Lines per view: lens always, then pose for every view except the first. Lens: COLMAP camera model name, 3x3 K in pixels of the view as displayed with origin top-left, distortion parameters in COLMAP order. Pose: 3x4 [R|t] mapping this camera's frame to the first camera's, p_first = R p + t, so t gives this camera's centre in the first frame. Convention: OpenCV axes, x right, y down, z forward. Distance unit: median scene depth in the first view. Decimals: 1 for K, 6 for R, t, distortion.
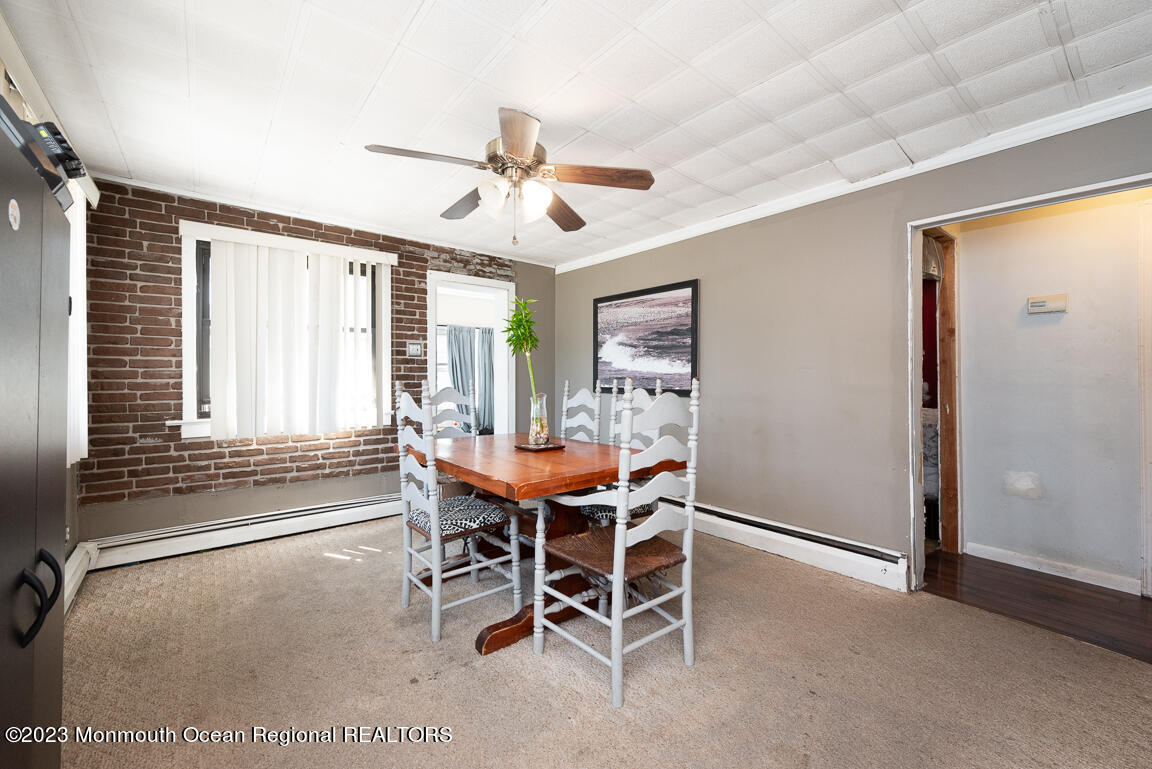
lens RADIAL K [[472.3, 0, 574.7], [0, 472.3, 374.7], [0, 0, 1]] dist [0.001316, 0.000027]
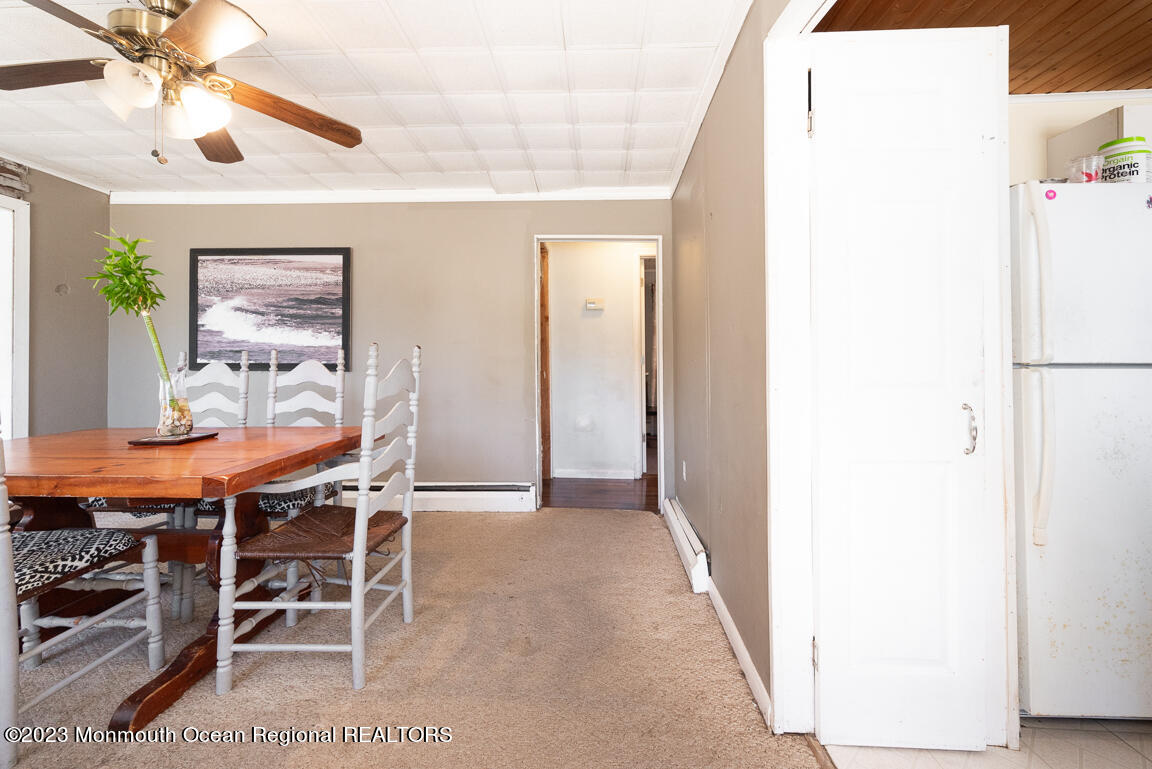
lens RADIAL K [[495.7, 0, 564.8], [0, 495.7, 350.7], [0, 0, 1]] dist [-0.001086, -0.000115]
pose [[0.648496, 0.011348, 0.761133, -0.295887], [-0.002817, 0.999918, -0.012508, 0.023906], [-0.761213, 0.005967, 0.648475, 0.024546]]
